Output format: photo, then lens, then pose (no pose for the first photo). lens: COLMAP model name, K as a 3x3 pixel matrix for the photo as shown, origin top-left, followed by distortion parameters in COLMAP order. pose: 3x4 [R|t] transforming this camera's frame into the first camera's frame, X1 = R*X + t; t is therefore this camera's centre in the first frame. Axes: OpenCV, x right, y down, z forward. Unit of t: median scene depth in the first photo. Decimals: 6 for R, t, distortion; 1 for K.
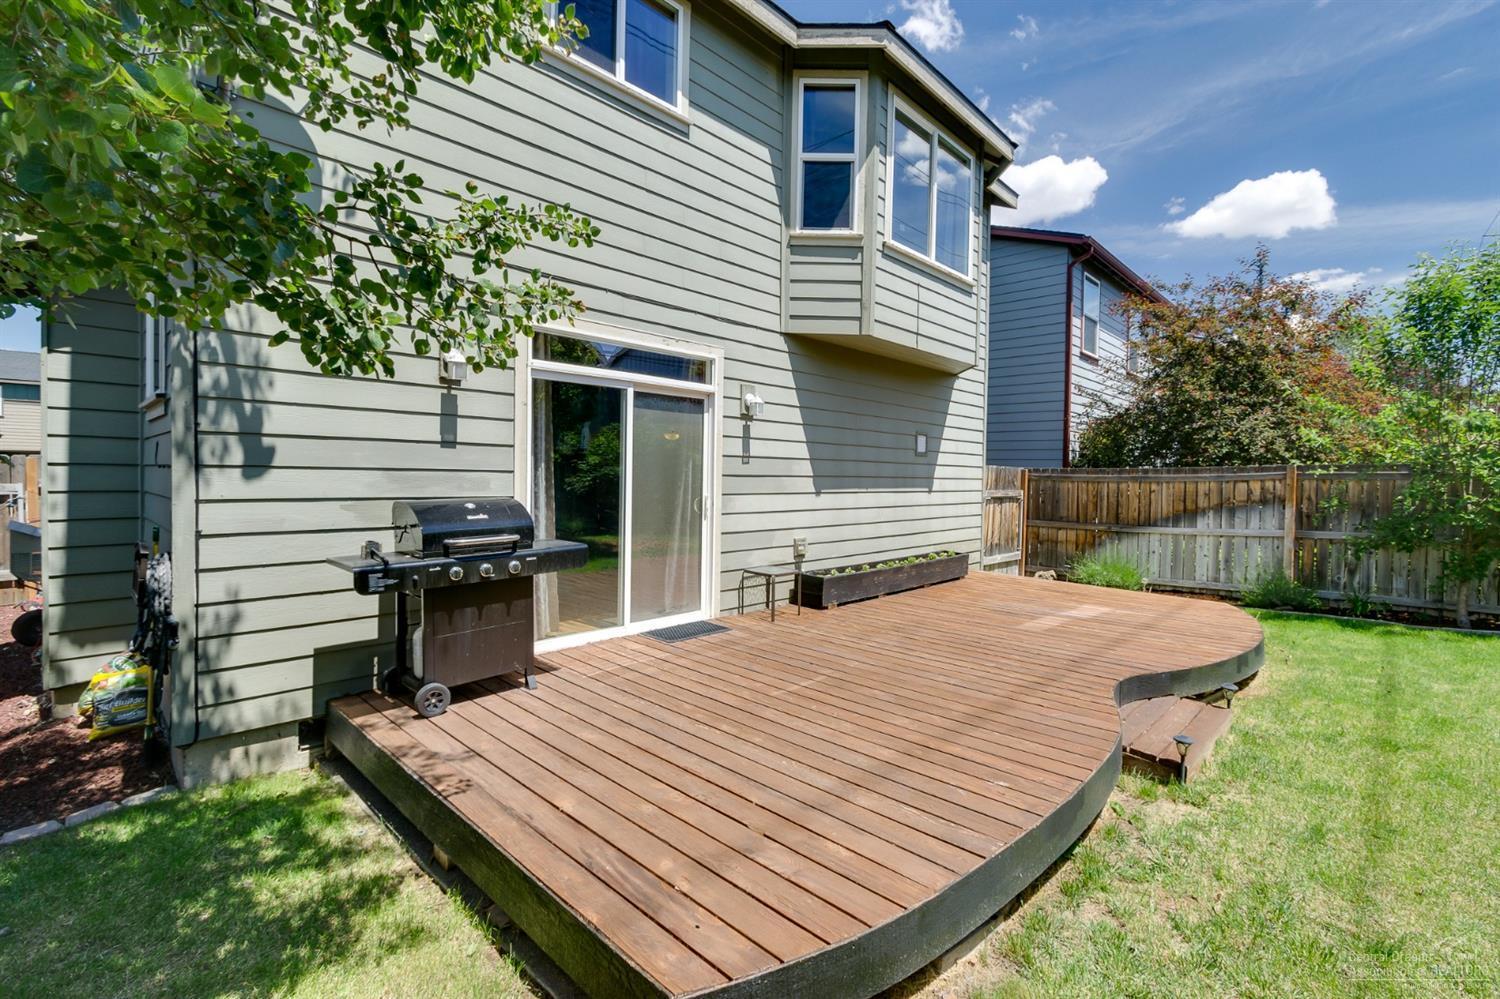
lens RADIAL K [[671.0, 0, 753.4], [0, 671.0, 492.8], [0, 0, 1]] dist [-0.001660, 0.000012]
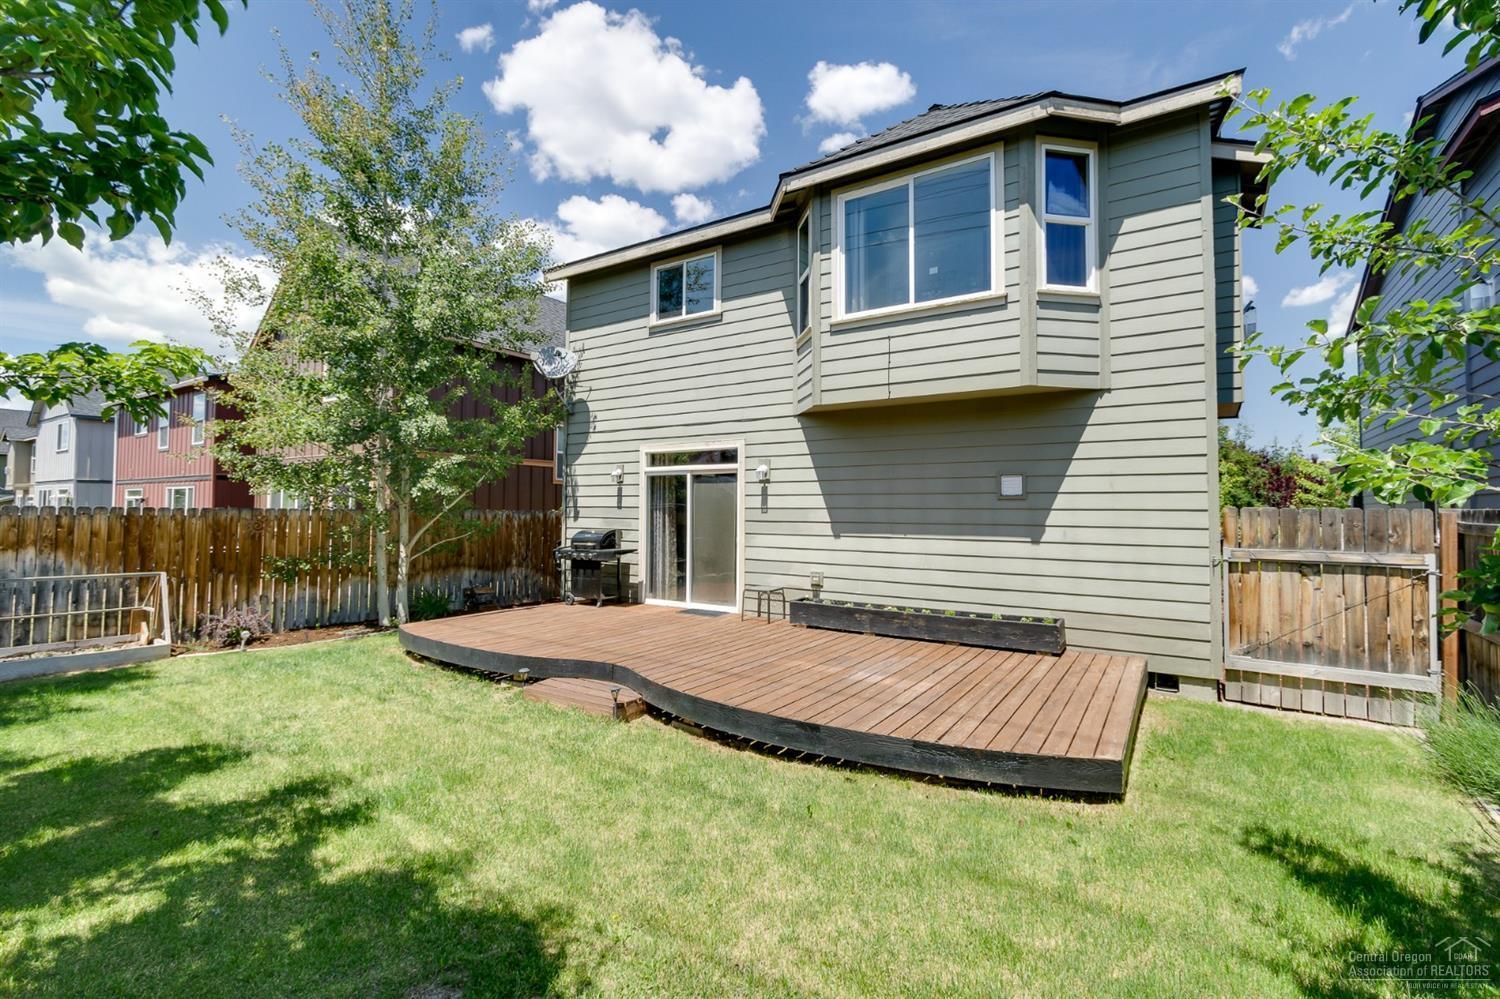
lens RADIAL K [[671.0, 0, 750.8], [0, 671.0, 498.9], [0, 0, 1]] dist [-0.001660, 0.000012]
pose [[0.169171, -0.034889, -0.984969, 1.382432], [-0.033524, 0.998591, -0.041129, -0.012880], [0.985016, 0.039978, 0.167763, 0.710042]]
